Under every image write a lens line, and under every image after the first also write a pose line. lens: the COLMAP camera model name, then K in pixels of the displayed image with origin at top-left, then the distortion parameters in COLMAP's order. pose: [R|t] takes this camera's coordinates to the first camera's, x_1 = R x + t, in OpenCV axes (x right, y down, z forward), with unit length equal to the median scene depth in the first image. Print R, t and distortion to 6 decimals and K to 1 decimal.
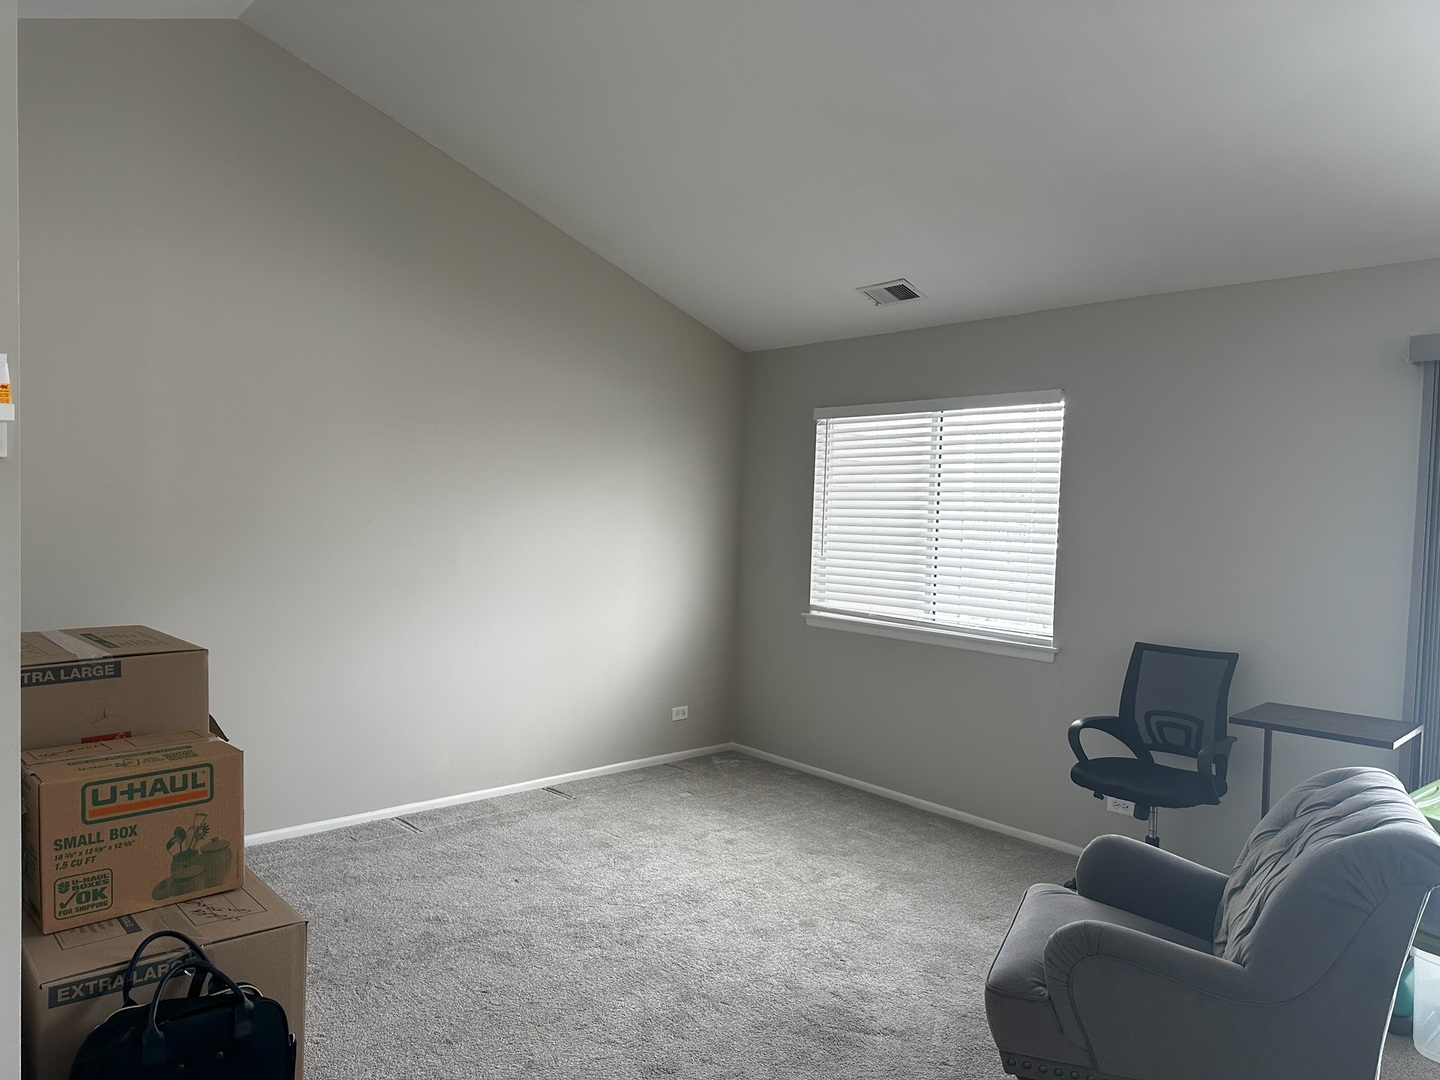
lens RADIAL K [[1003.4, 0, 720.0], [0, 1003.4, 540.0], [0, 0, 1]] dist [0.092030, -0.128945]
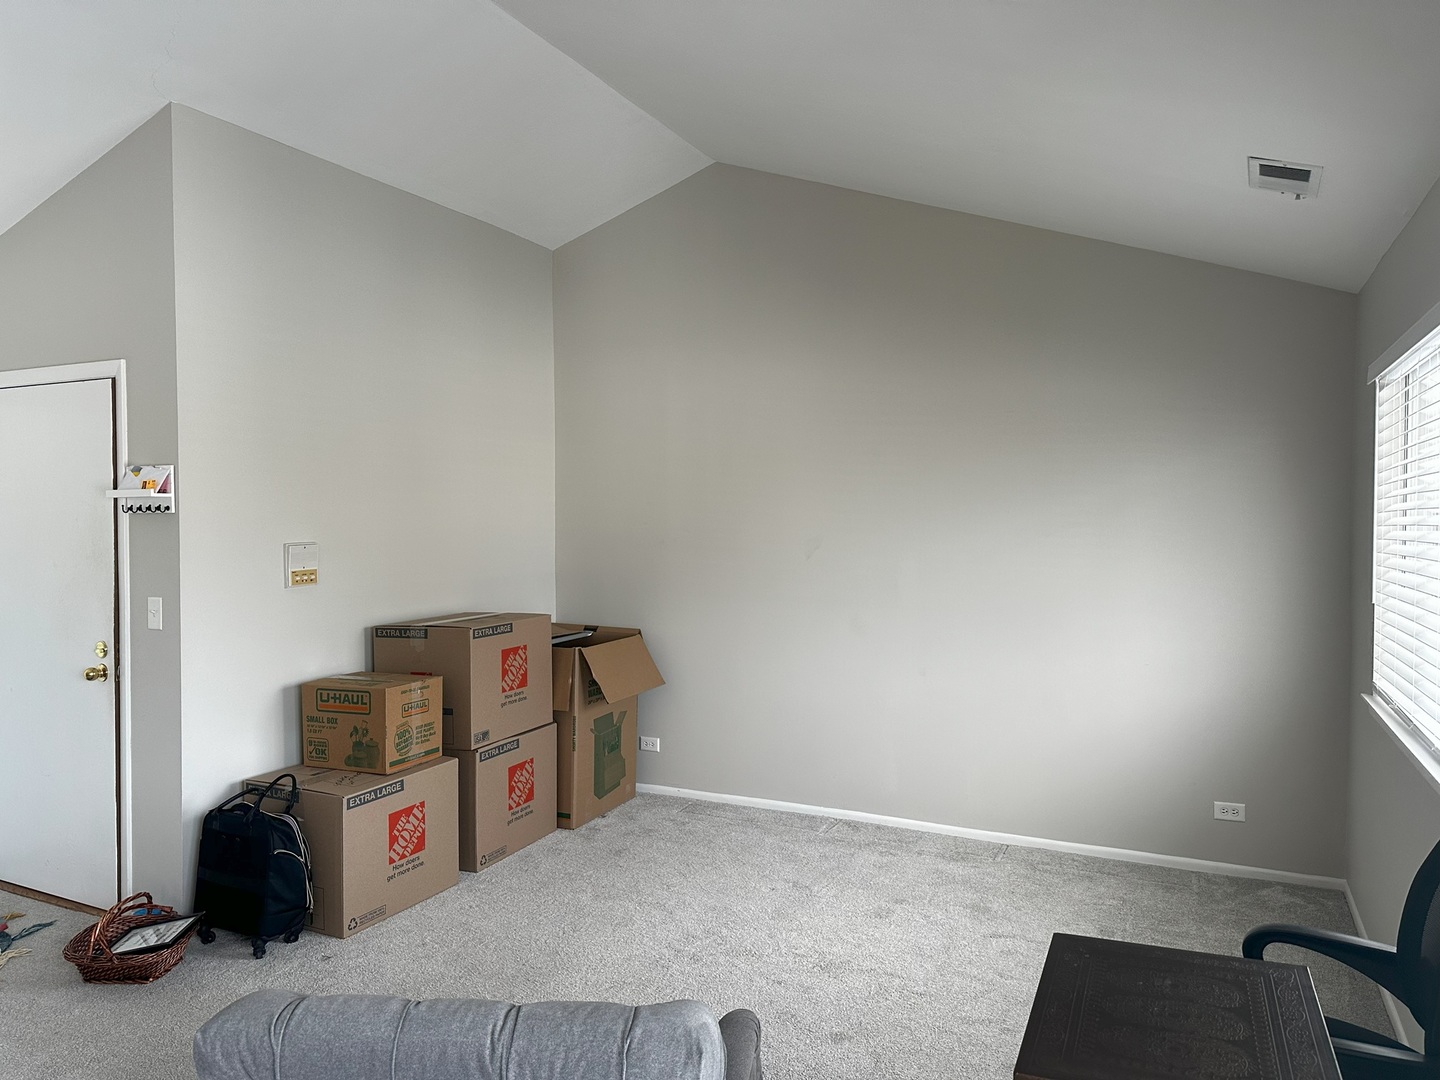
lens RADIAL K [[1003.4, 0, 720.0], [0, 1003.4, 540.0], [0, 0, 1]] dist [0.092030, -0.128945]
pose [[0.379497, -0.003273, -0.925187, 0.735141], [-0.023116, 0.999648, -0.013019, -0.010470], [0.924904, 0.026327, 0.379287, 0.535248]]
